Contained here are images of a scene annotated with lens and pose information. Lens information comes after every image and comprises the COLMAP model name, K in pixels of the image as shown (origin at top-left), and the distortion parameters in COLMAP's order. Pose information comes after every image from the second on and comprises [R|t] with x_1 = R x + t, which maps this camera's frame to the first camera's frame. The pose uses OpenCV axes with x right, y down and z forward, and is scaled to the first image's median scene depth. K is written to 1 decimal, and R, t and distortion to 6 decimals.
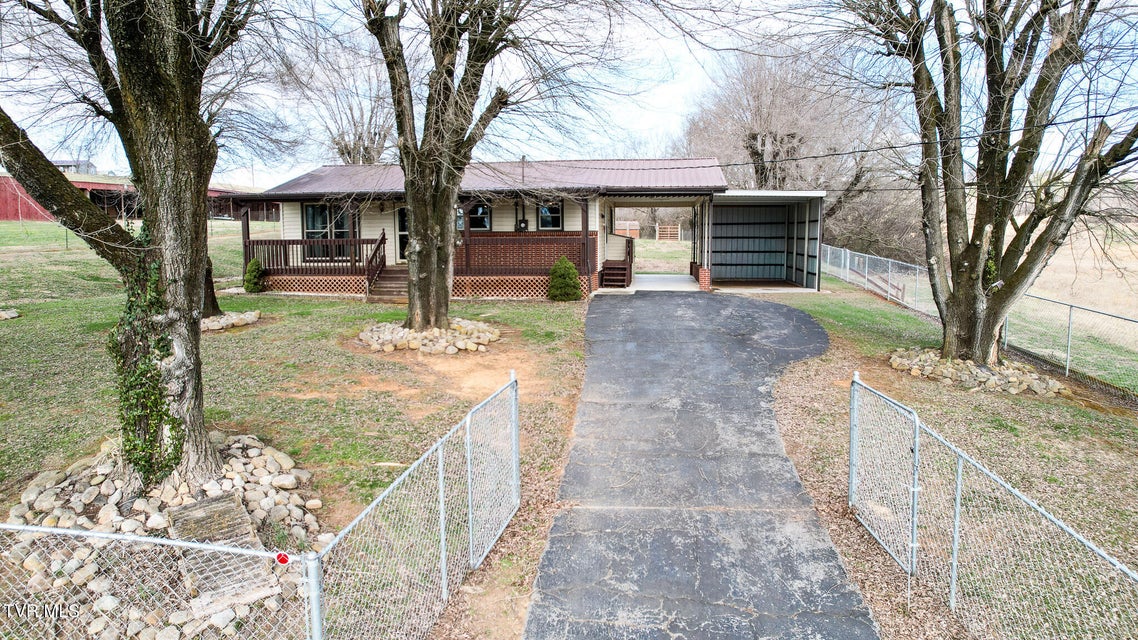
lens RADIAL K [[732.7, 0, 569.0], [0, 732.7, 320.0], [0, 0, 1]] dist [-0.078062, 0.076168]
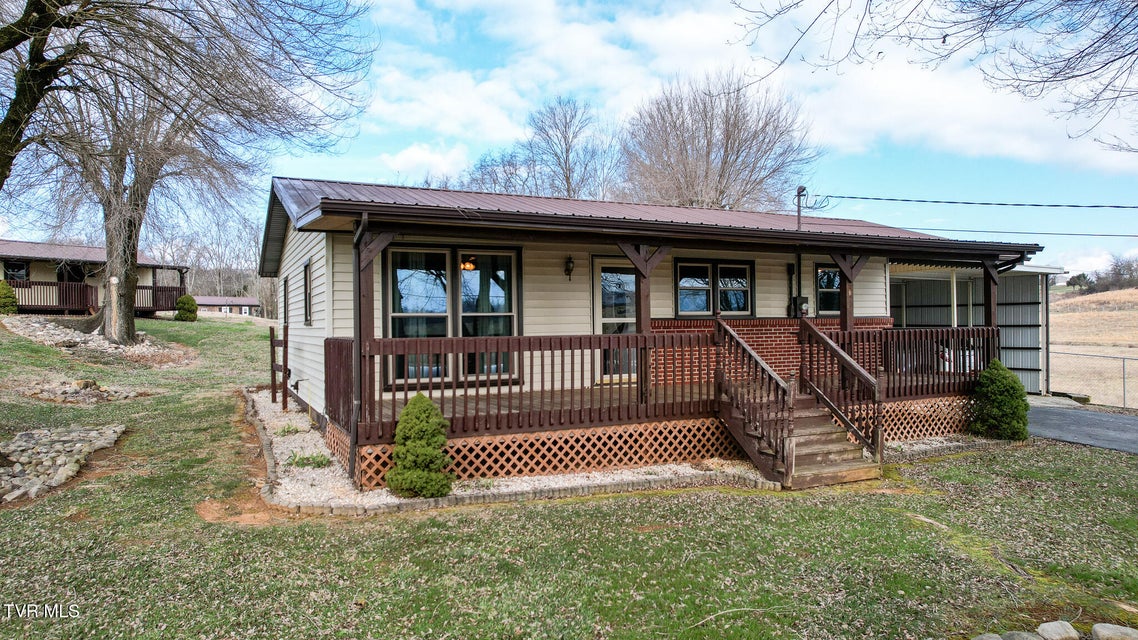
lens RADIAL K [[732.7, 0, 569.0], [0, 732.7, 320.0], [0, 0, 1]] dist [-0.078062, 0.076168]
pose [[0.837894, -0.003300, 0.545823, -0.558838], [0.066713, 0.993104, -0.096408, -0.080789], [-0.541741, 0.117194, 0.832335, 0.664100]]
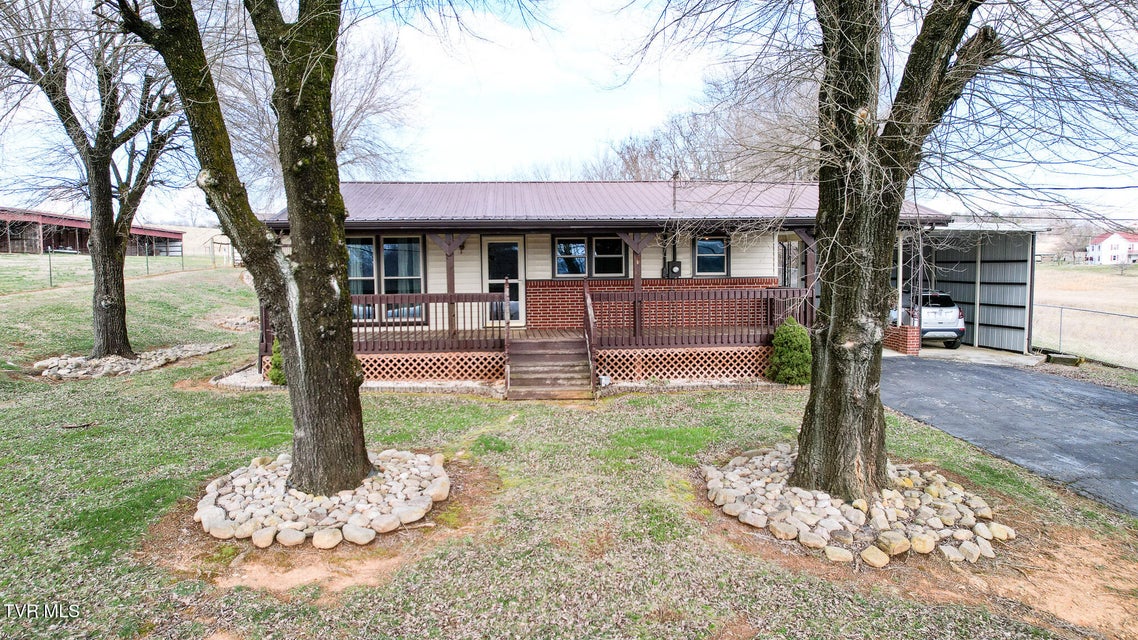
lens RADIAL K [[732.7, 0, 569.0], [0, 732.7, 320.0], [0, 0, 1]] dist [-0.078062, 0.076168]
pose [[0.979181, -0.021338, 0.201864, -0.323170], [0.029588, 0.998842, -0.037939, -0.060799], [-0.200821, 0.043122, 0.978678, 0.356446]]
